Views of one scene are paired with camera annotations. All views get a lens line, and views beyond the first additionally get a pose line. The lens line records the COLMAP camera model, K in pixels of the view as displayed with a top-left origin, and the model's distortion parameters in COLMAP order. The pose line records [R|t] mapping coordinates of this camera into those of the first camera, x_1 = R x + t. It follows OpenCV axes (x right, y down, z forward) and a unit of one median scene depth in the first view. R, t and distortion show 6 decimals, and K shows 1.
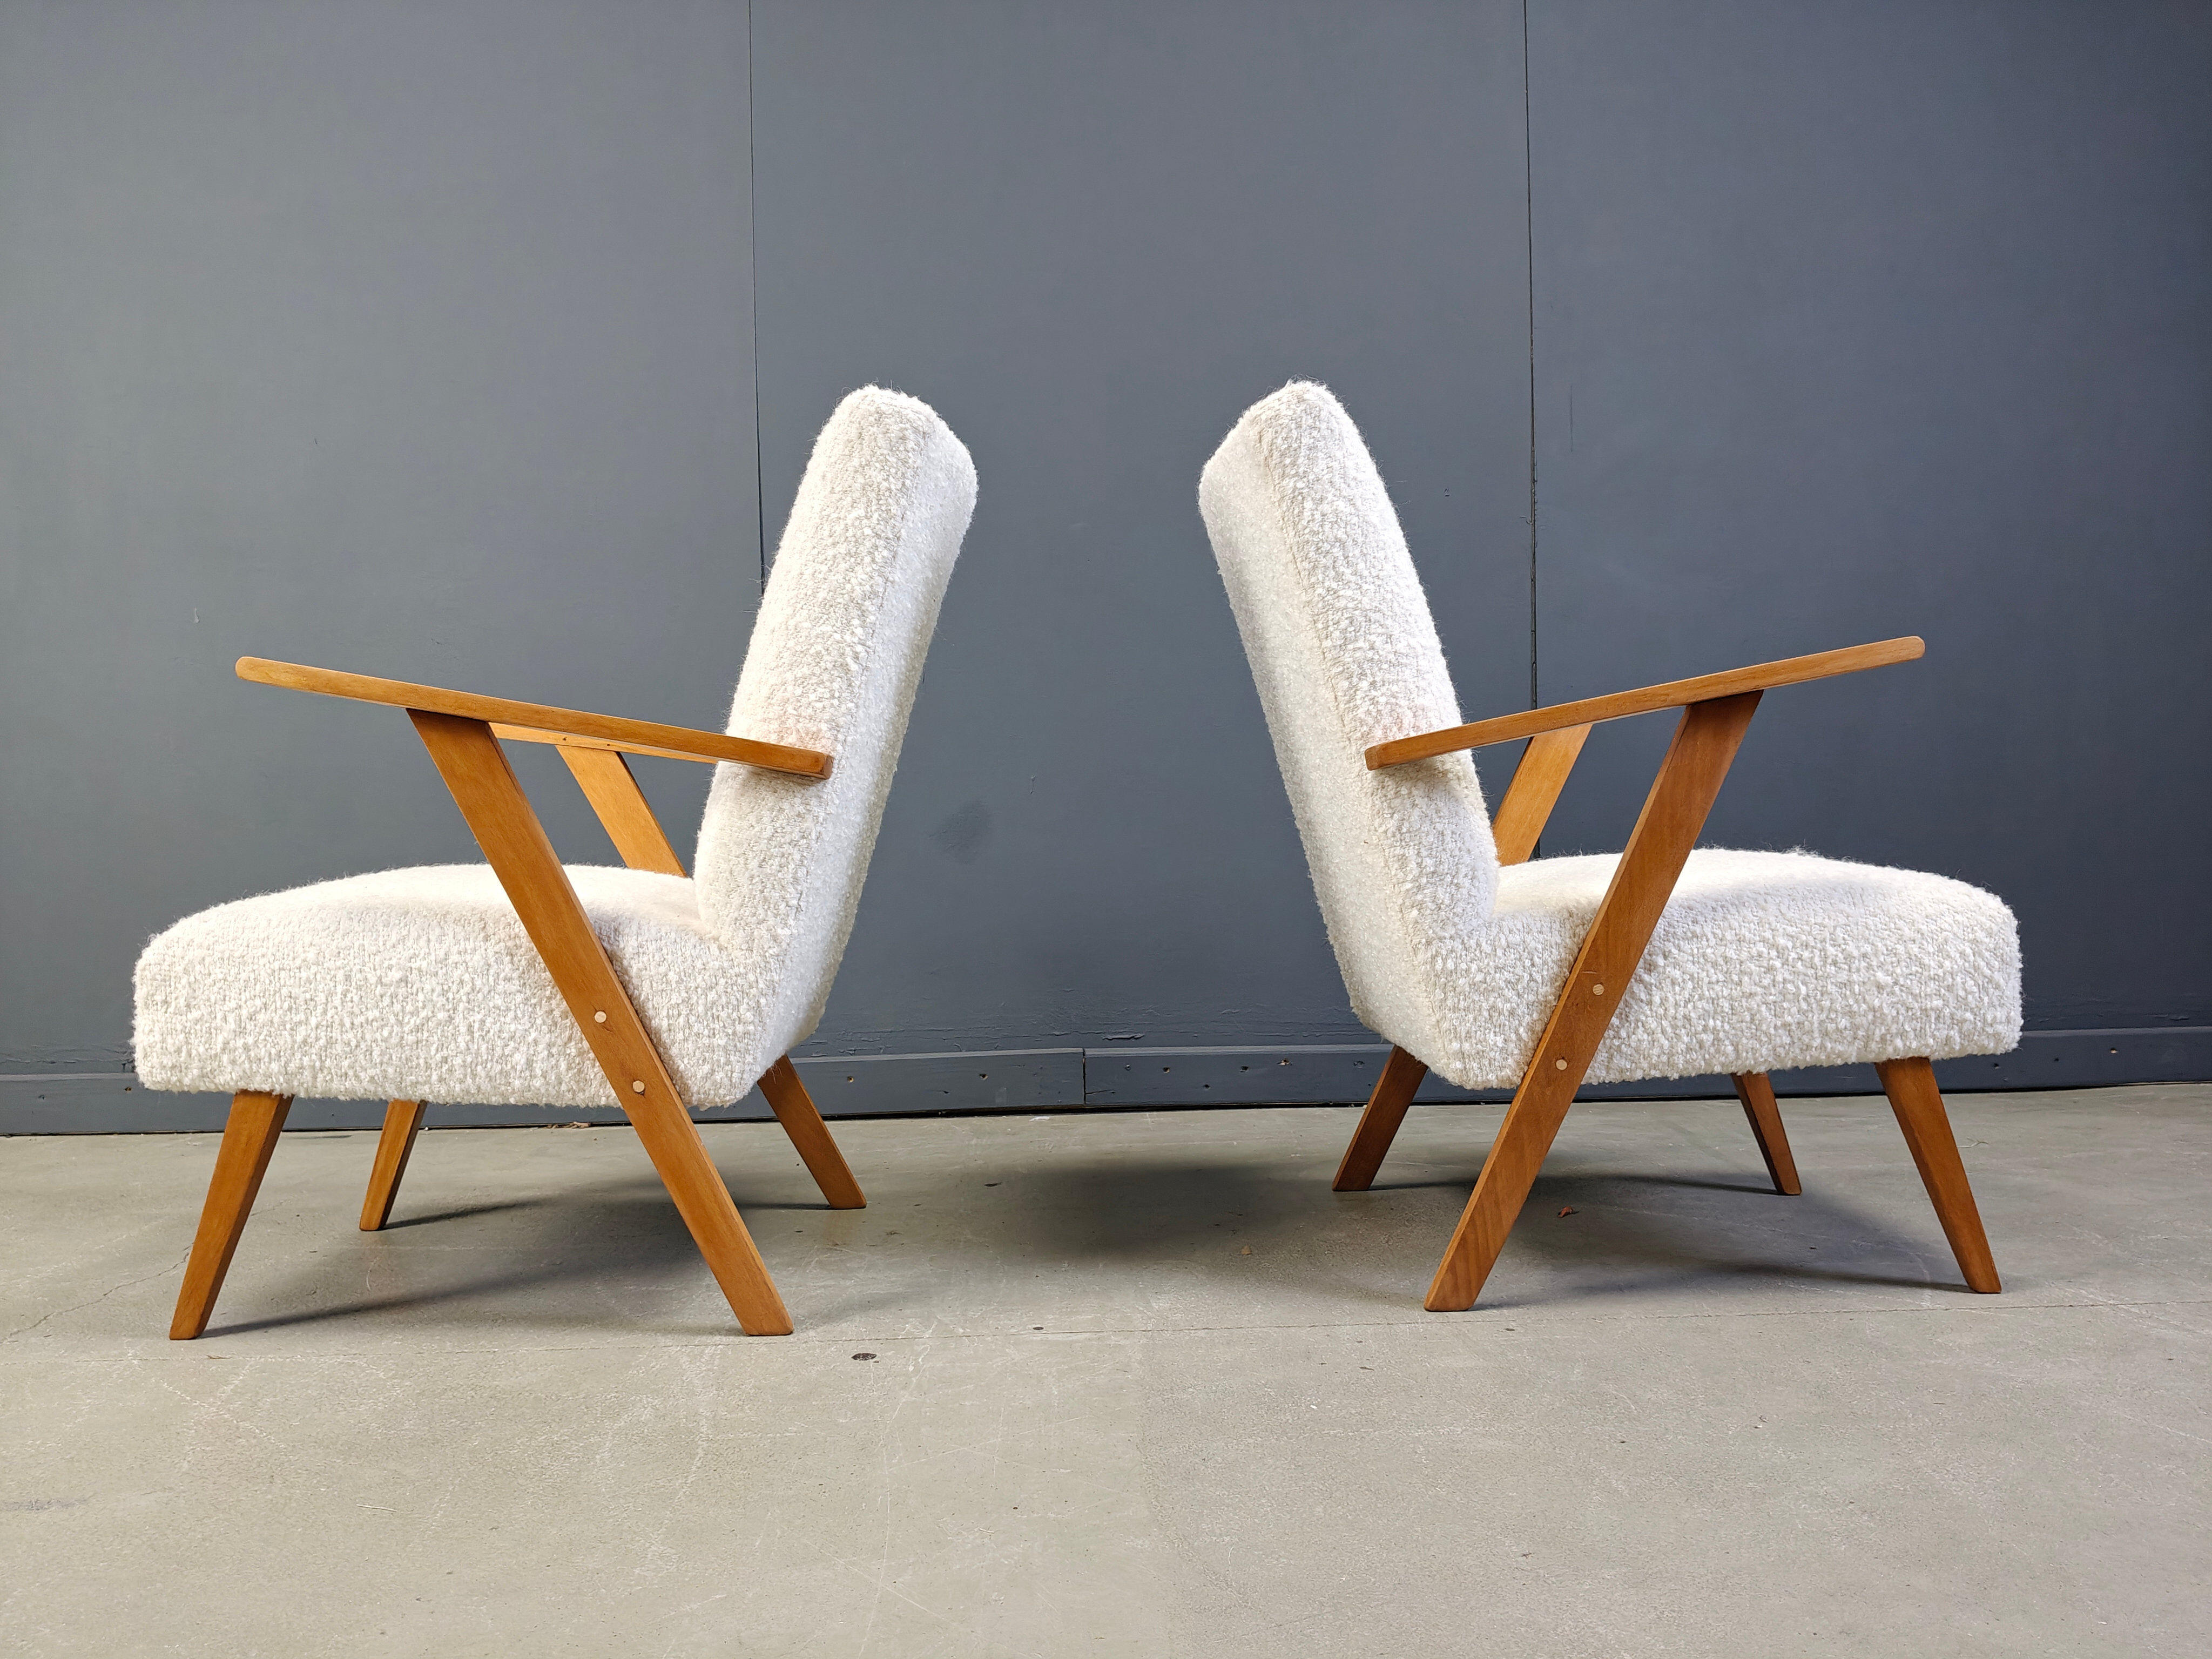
lens RADIAL K [[1710.7, 0, 1110.7], [0, 1710.7, 826.3], [0, 0, 1]] dist [0.062232, -0.141114]
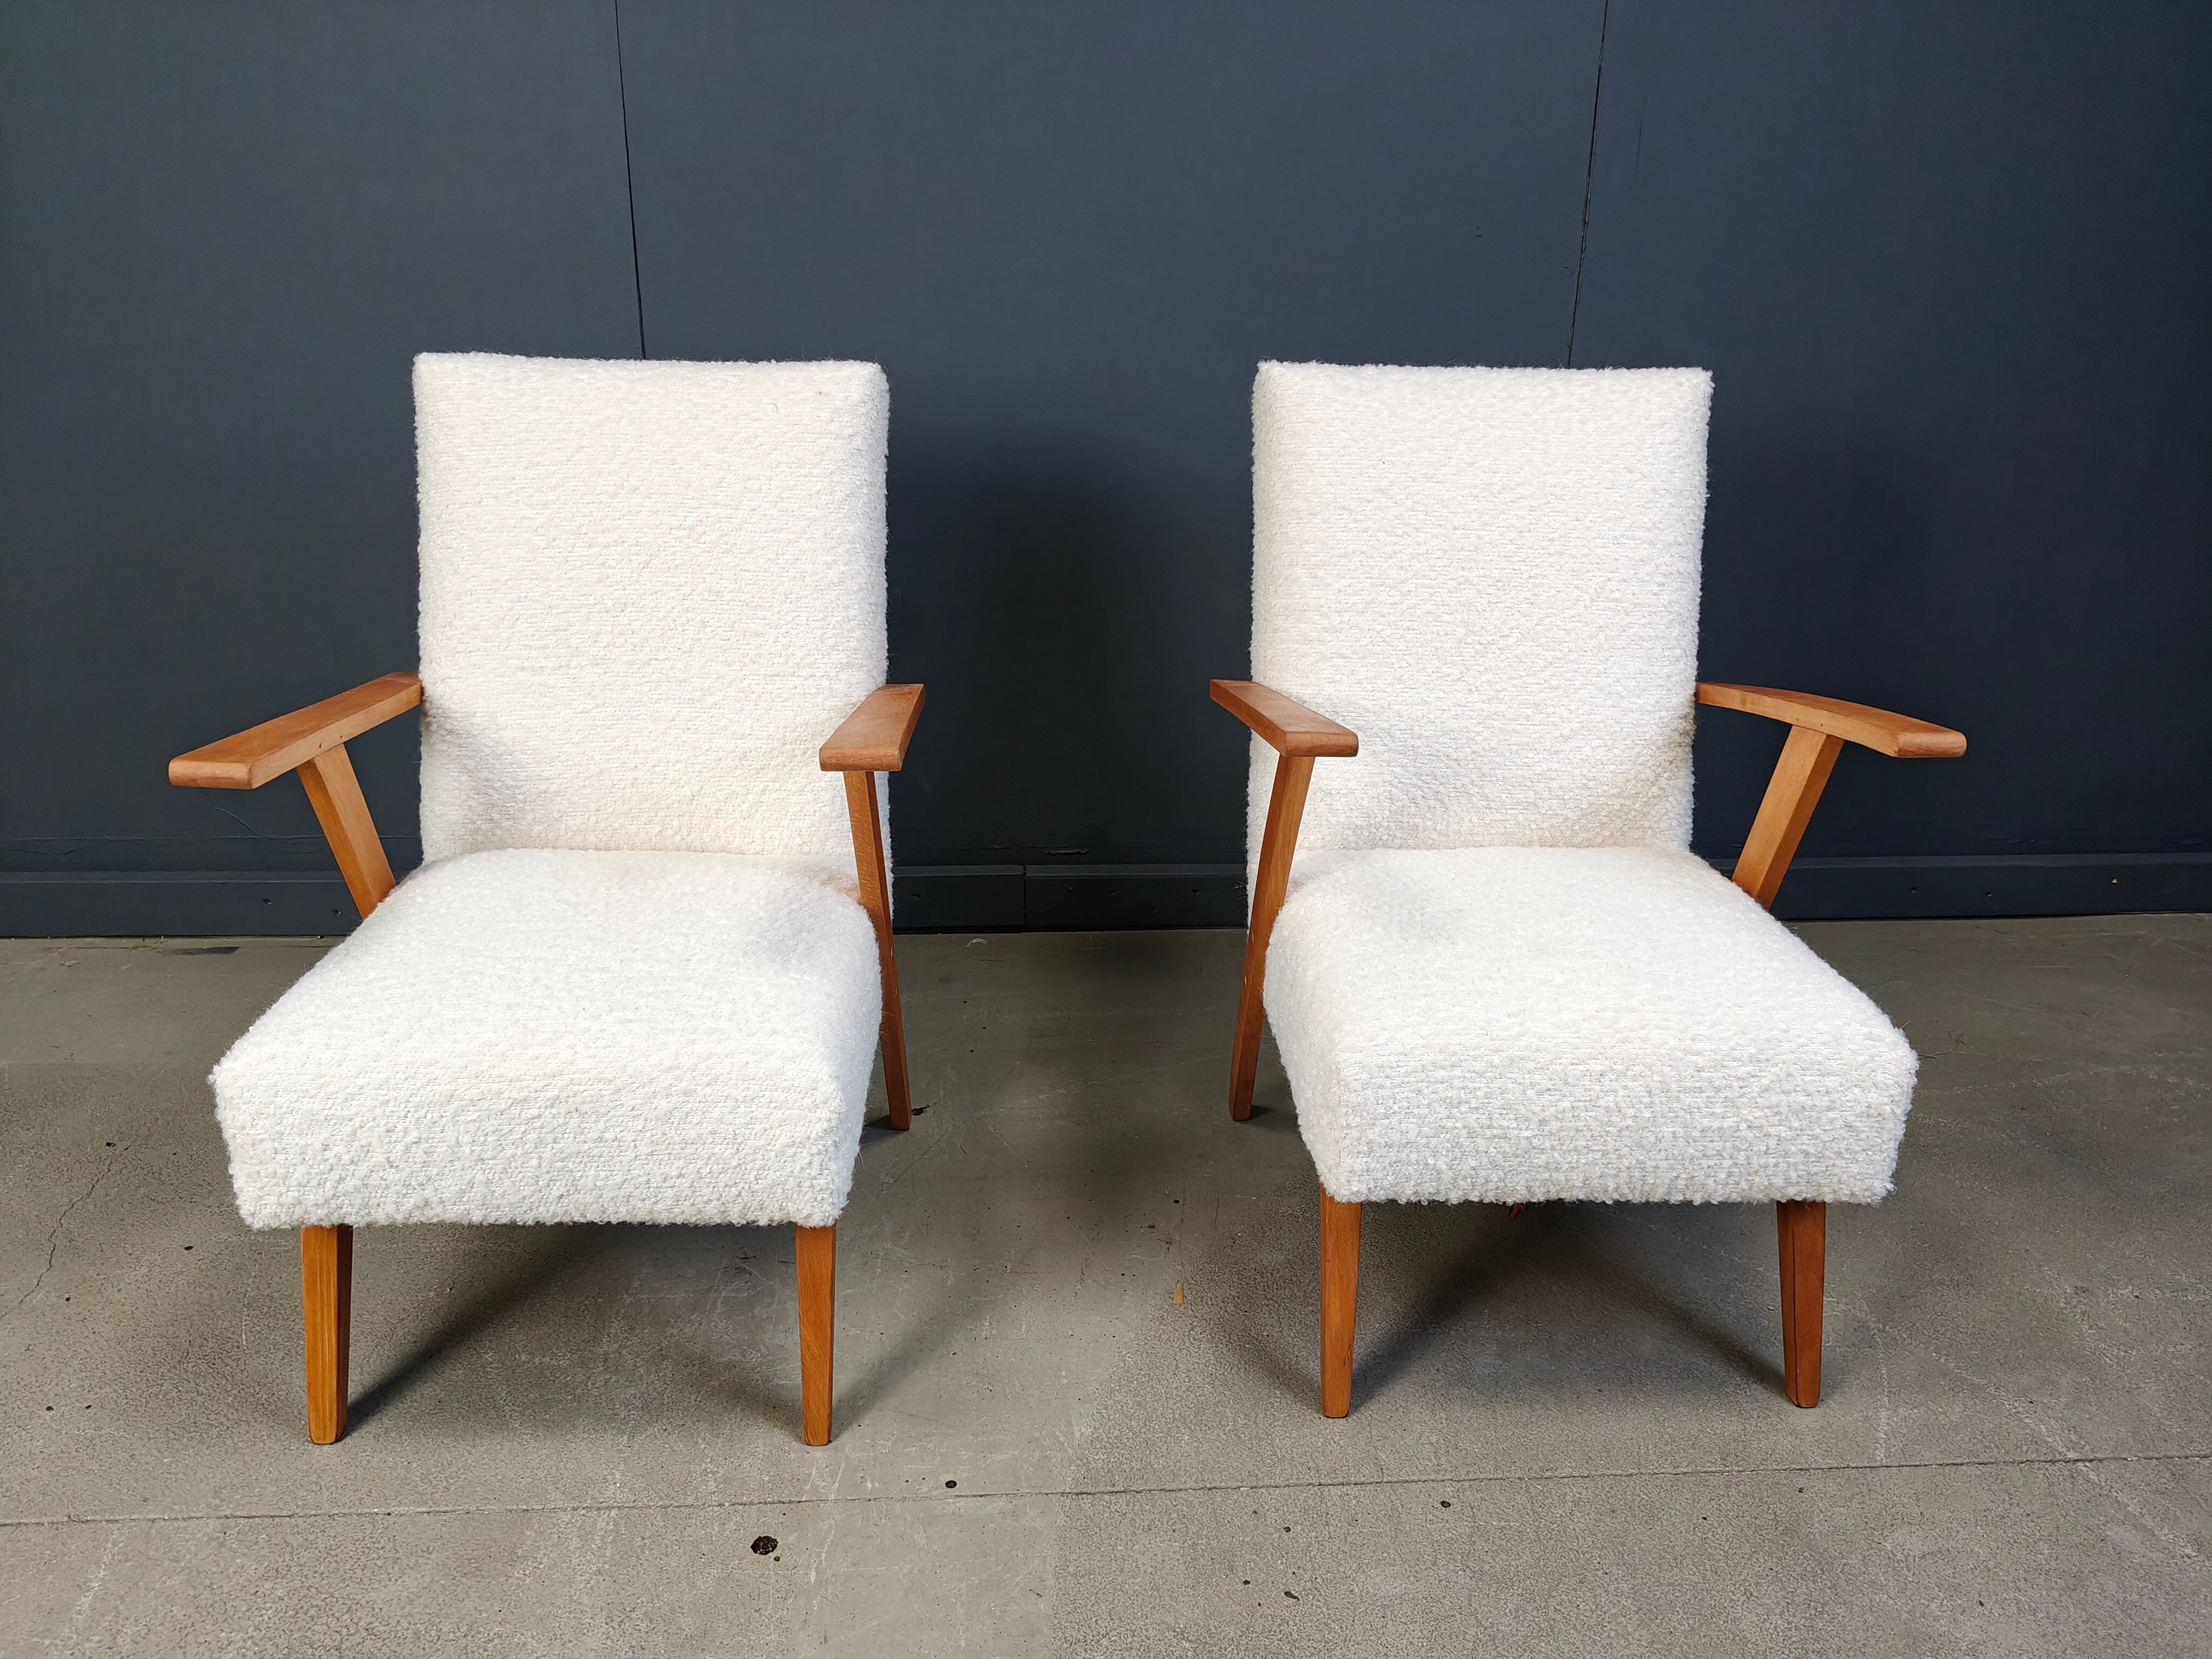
lens RADIAL K [[1728.0, 0, 1105.2], [0, 1728.0, 844.0], [0, 0, 1]] dist [-0.010185, -0.007108]
pose [[0.999430, 0.024620, 0.023088, 0.012194], [-0.031294, 0.932202, 0.360583, -0.381100], [-0.012645, -0.361100, 0.932441, 0.239316]]
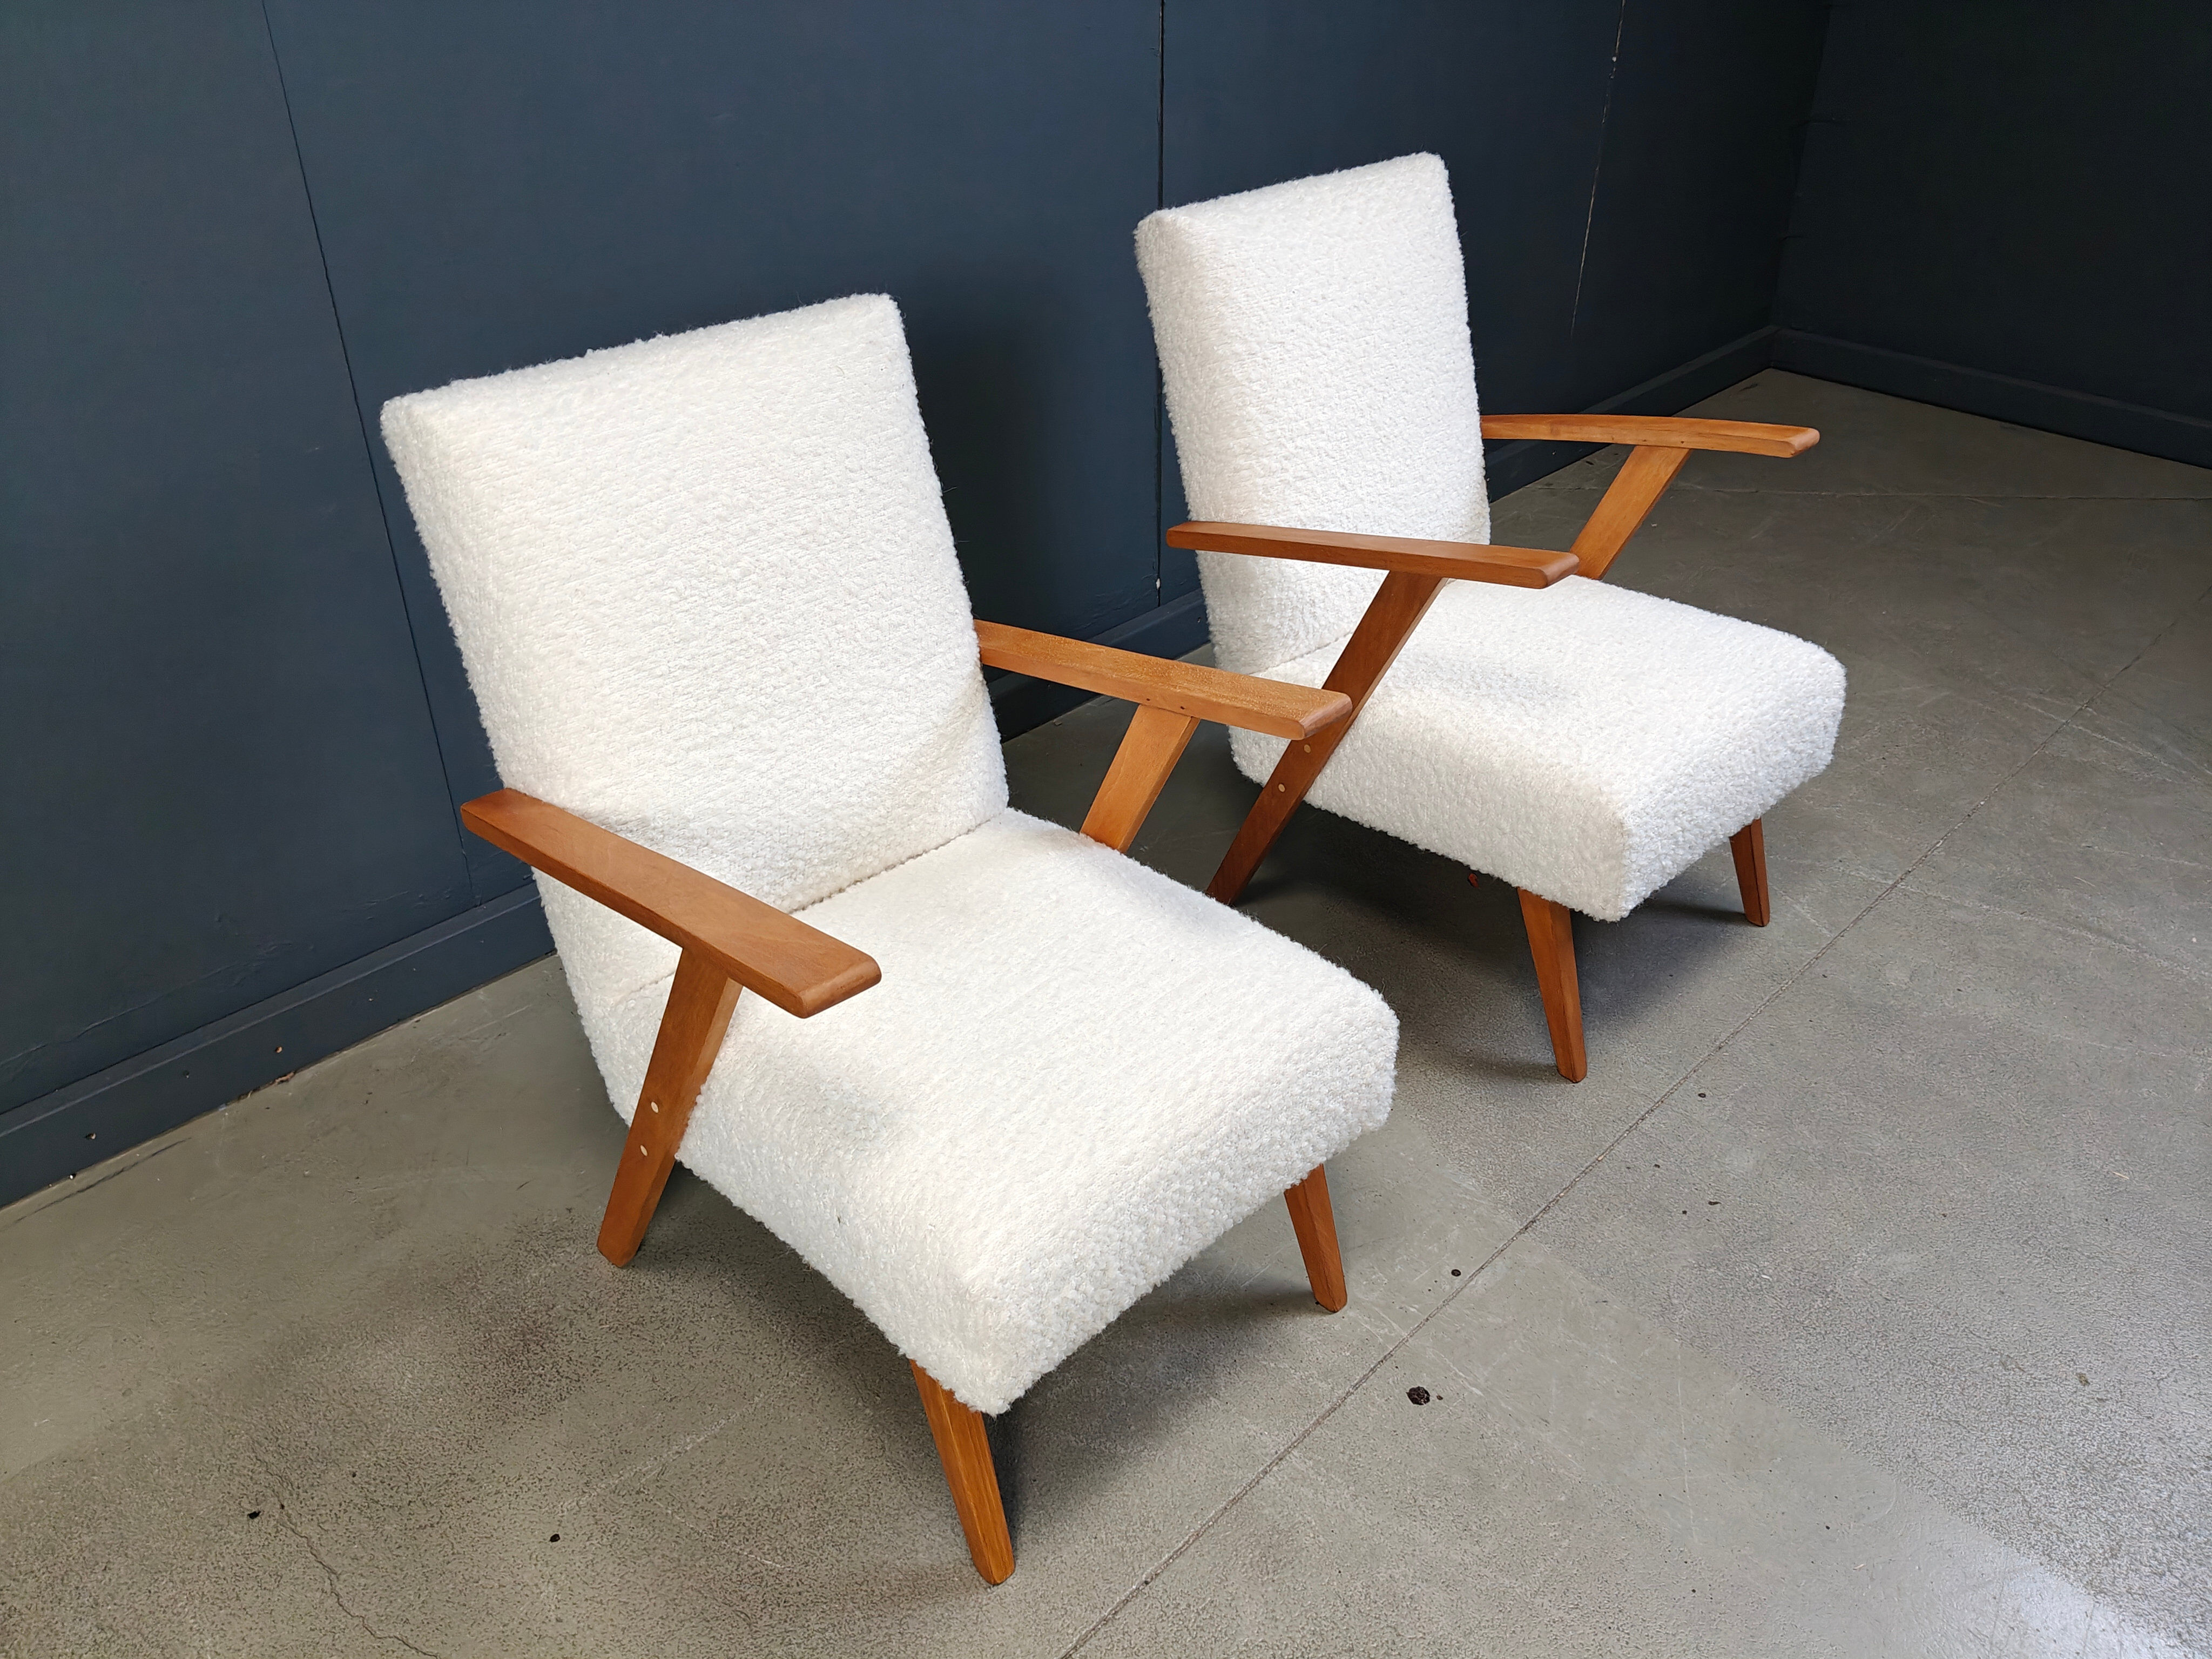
lens RADIAL K [[1744.7, 0, 1106.0], [0, 1744.7, 829.5], [0, 0, 1]] dist [0.106311, -0.283919]
pose [[0.733423, -0.351577, 0.581793, -0.767968], [-0.008262, 0.851192, 0.524790, -0.546555], [-0.679722, -0.389700, 0.621379, 0.556635]]
